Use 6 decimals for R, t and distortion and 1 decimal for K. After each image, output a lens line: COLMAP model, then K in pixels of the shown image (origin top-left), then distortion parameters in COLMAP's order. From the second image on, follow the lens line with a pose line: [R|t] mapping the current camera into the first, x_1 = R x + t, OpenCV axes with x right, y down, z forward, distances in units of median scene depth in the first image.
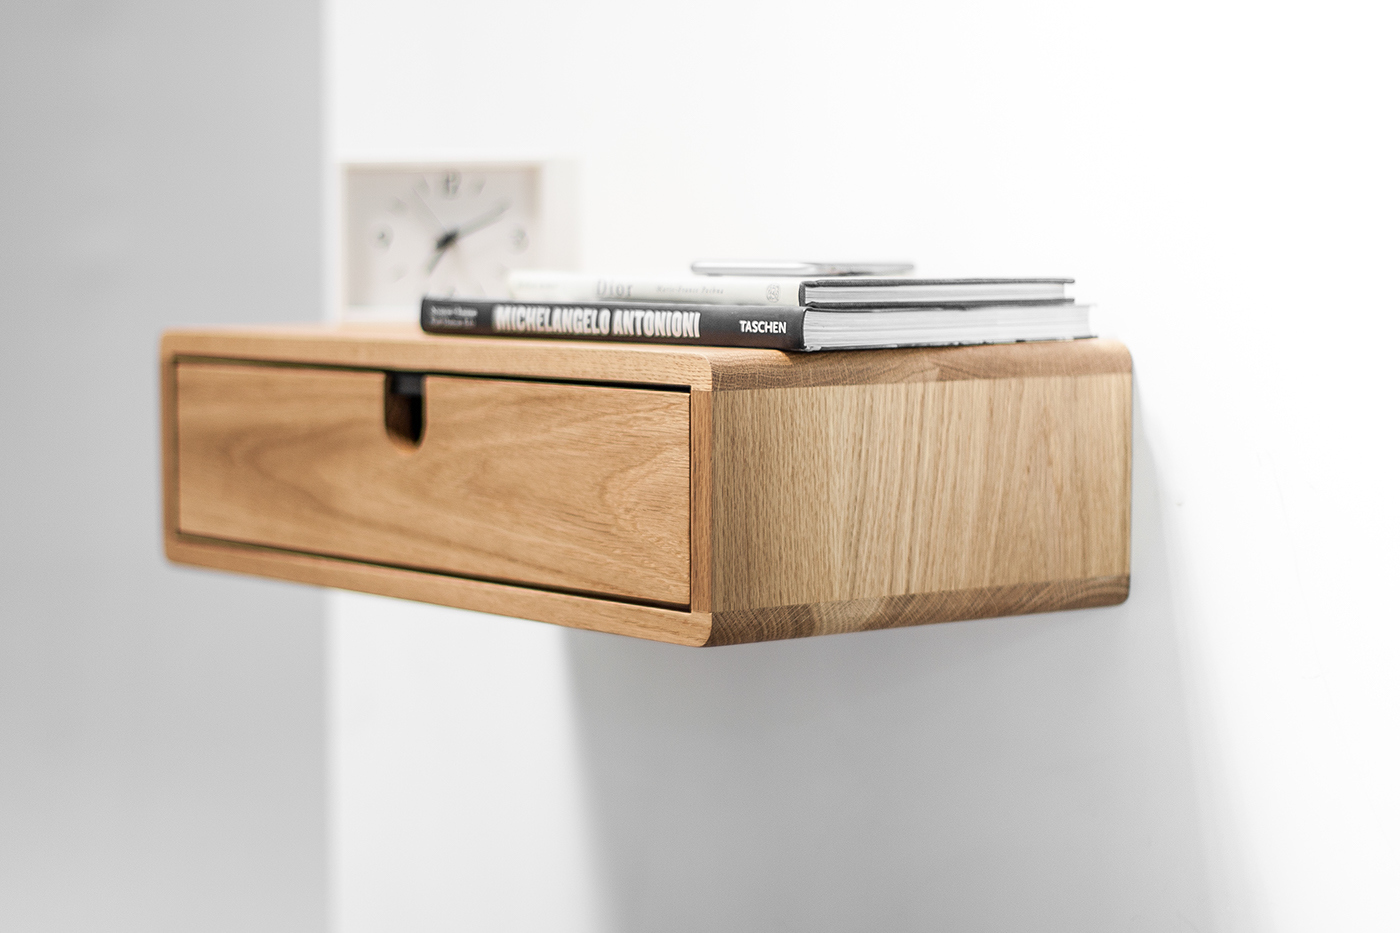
lens RADIAL K [[3364.9, 0, 692.5], [0, 3364.9, 463.2], [0, 0, 1]] dist [-0.108485, 0.000000]
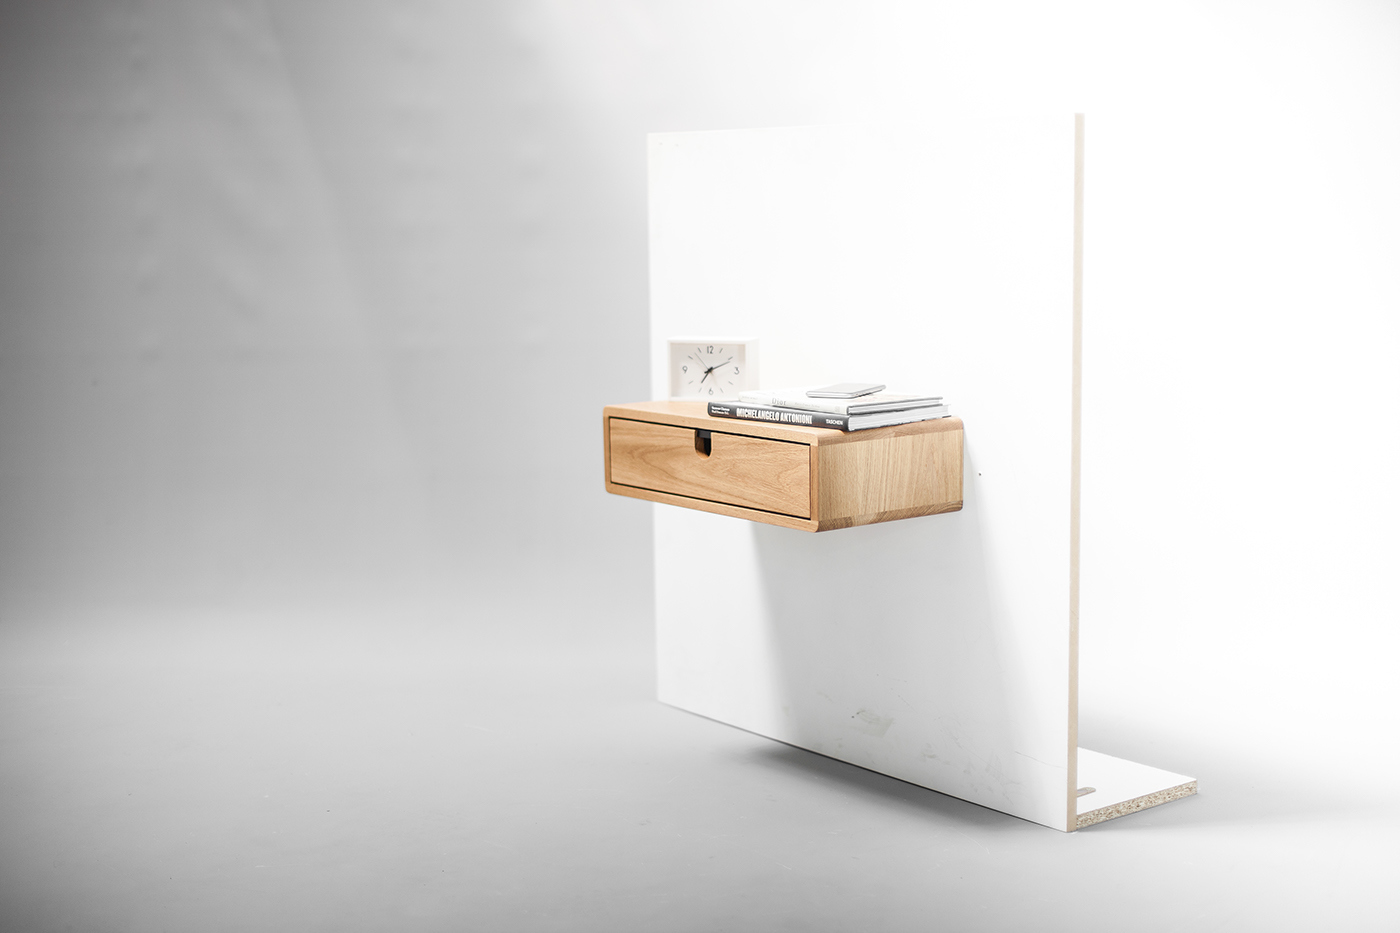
lens RADIAL K [[1985.4, 0, 722.6], [0, 1985.4, 460.6], [0, 0, 1]] dist [-0.009318, 0.000000]
pose [[0.999897, -0.011901, -0.008049, -0.059003], [0.012385, 0.997930, 0.063102, -0.110583], [0.007282, -0.063196, 0.997975, -0.680109]]
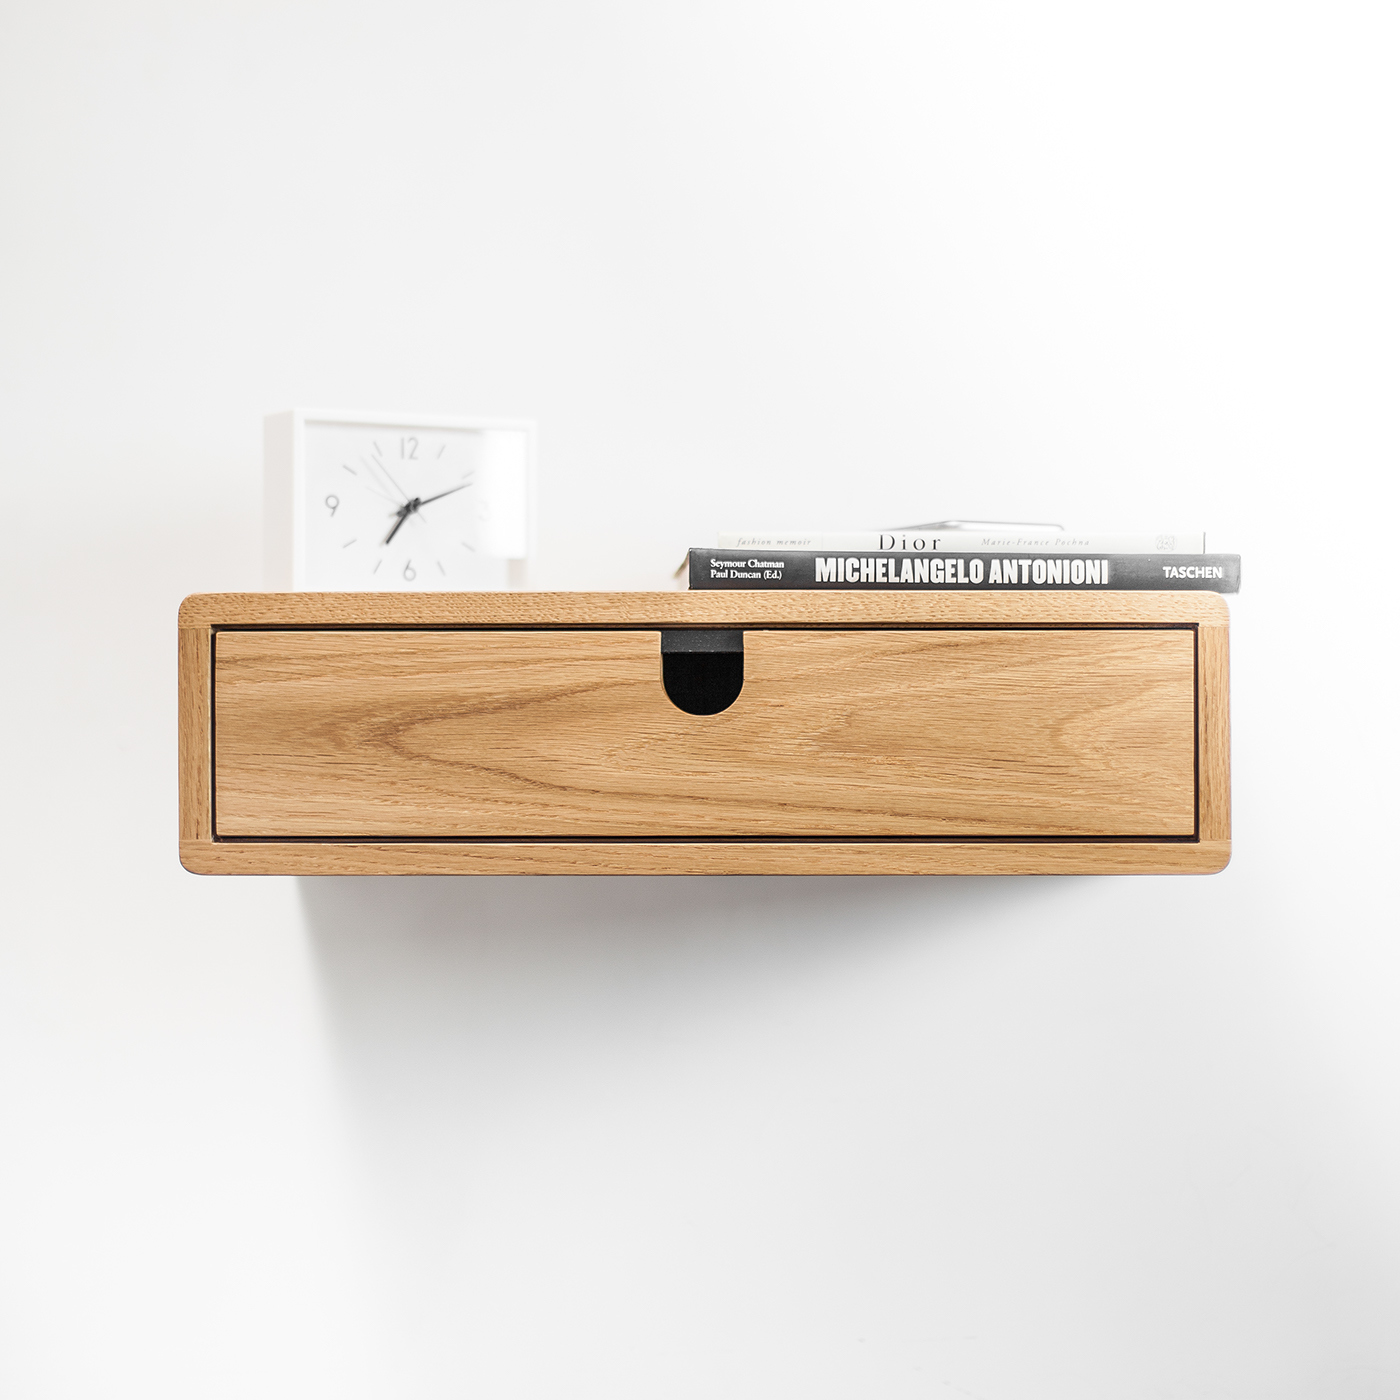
lens RADIAL K [[3149.7, 0, 840.1], [0, 3149.7, 662.1], [0, 0, 1]] dist [0.011071, 0.000000]
pose [[0.633233, 0.015897, 0.773798, -0.769683], [0.054938, 0.996344, -0.065428, 0.043681], [-0.772009, 0.083942, 0.630045, 0.440476]]
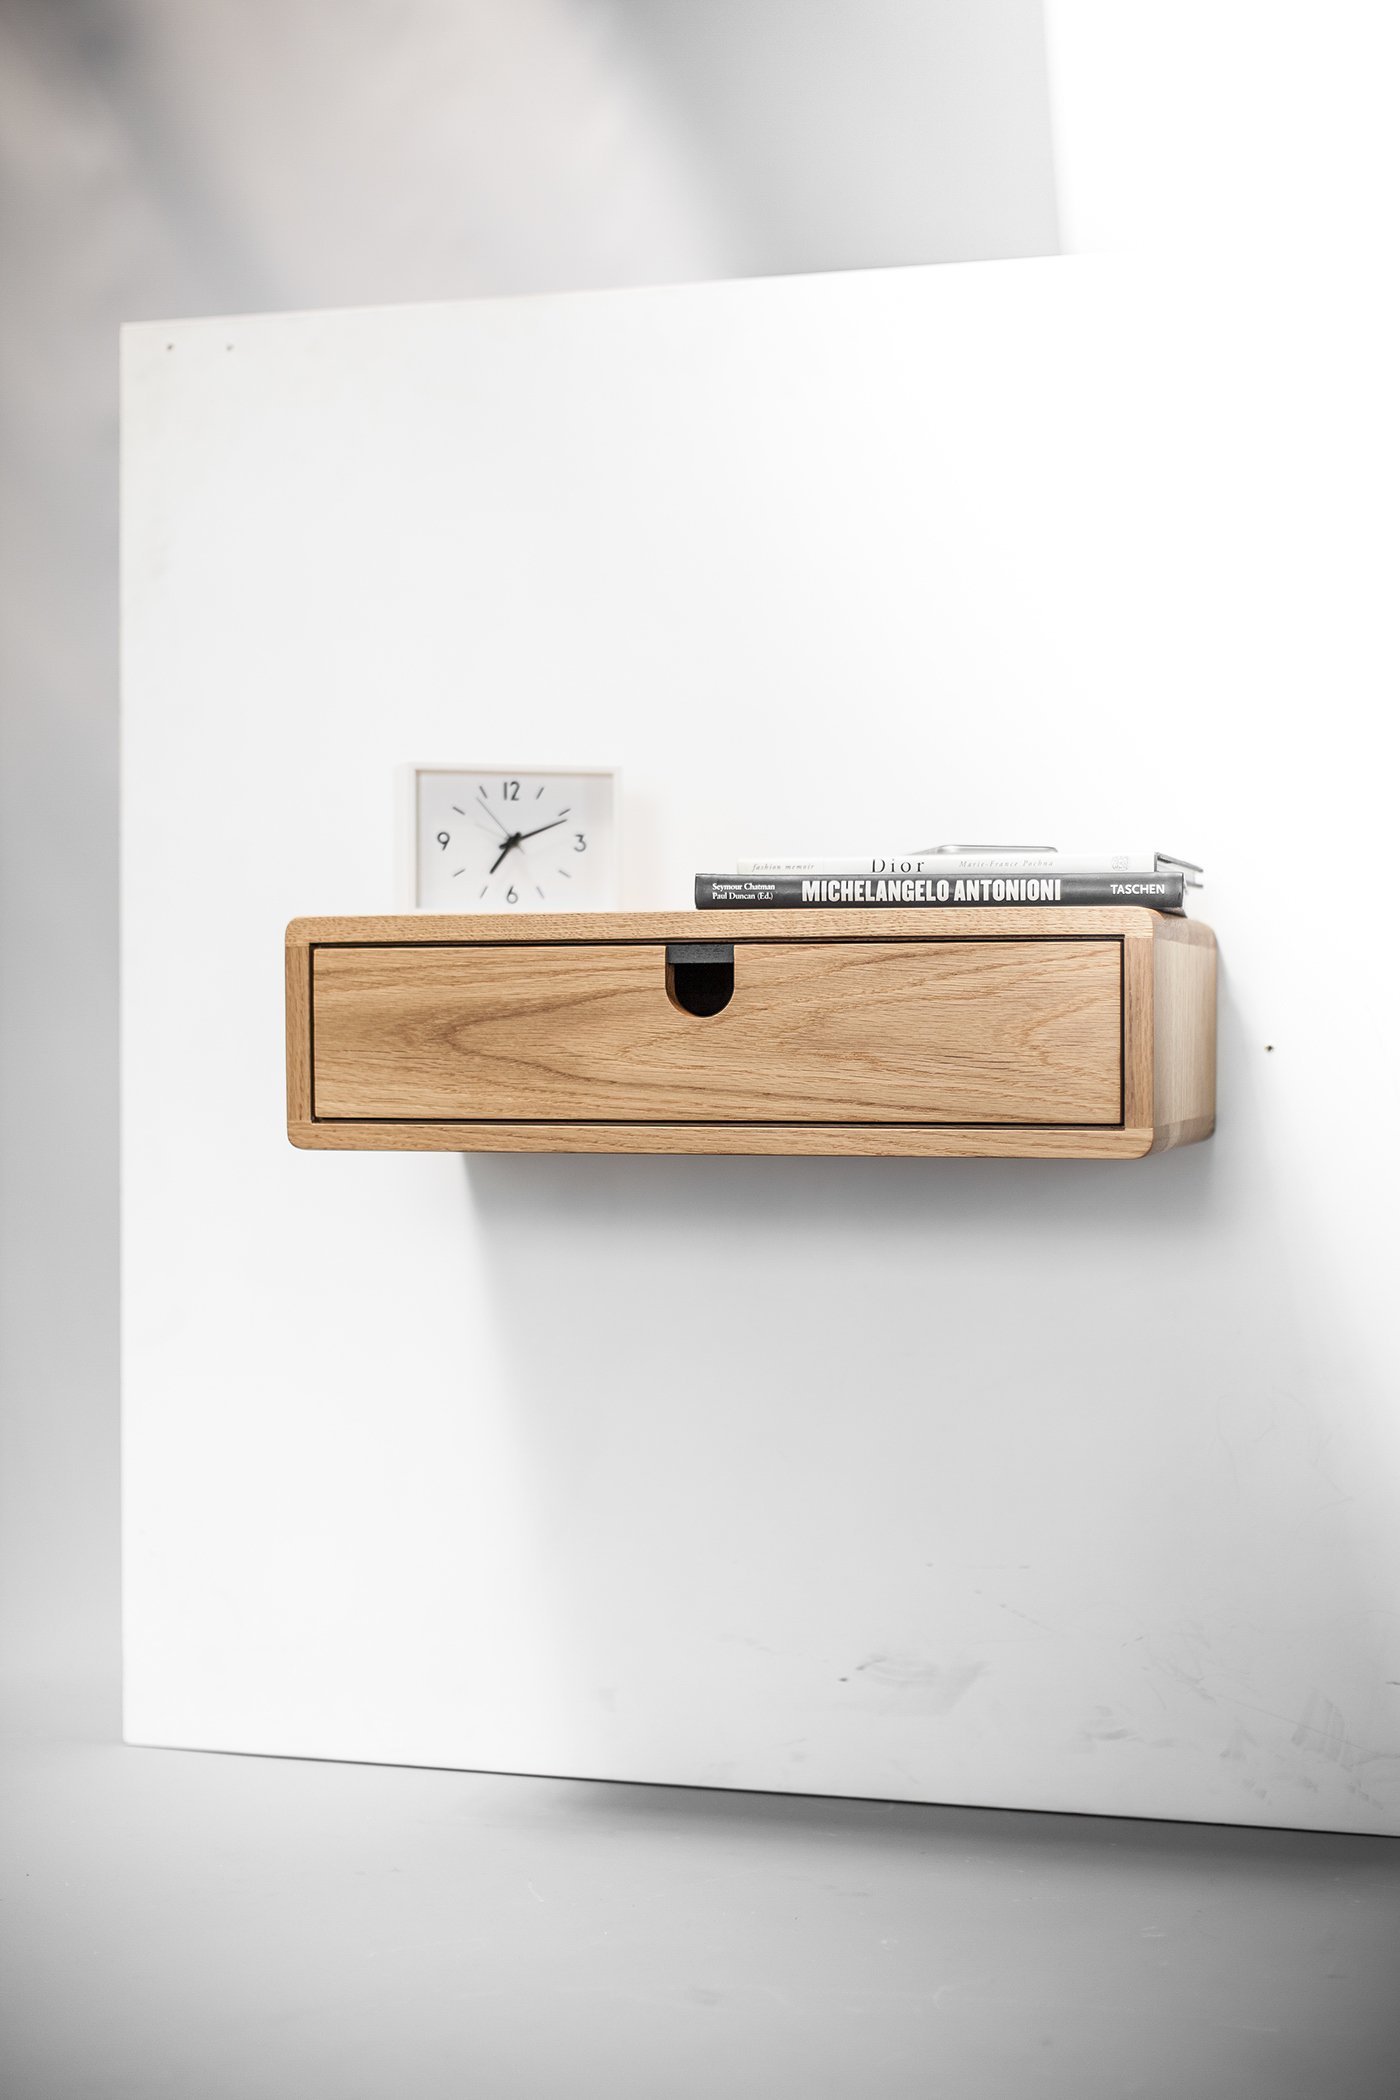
lens RADIAL K [[2978.0, 0, 703.6], [0, 2978.0, 1033.7], [0, 0, 1]] dist [-0.009318, 0.000000]
pose [[0.816352, -0.003031, 0.577546, -0.669445], [0.041904, 0.997662, -0.053994, 0.057031], [-0.576032, 0.068279, 0.814570, 0.227110]]
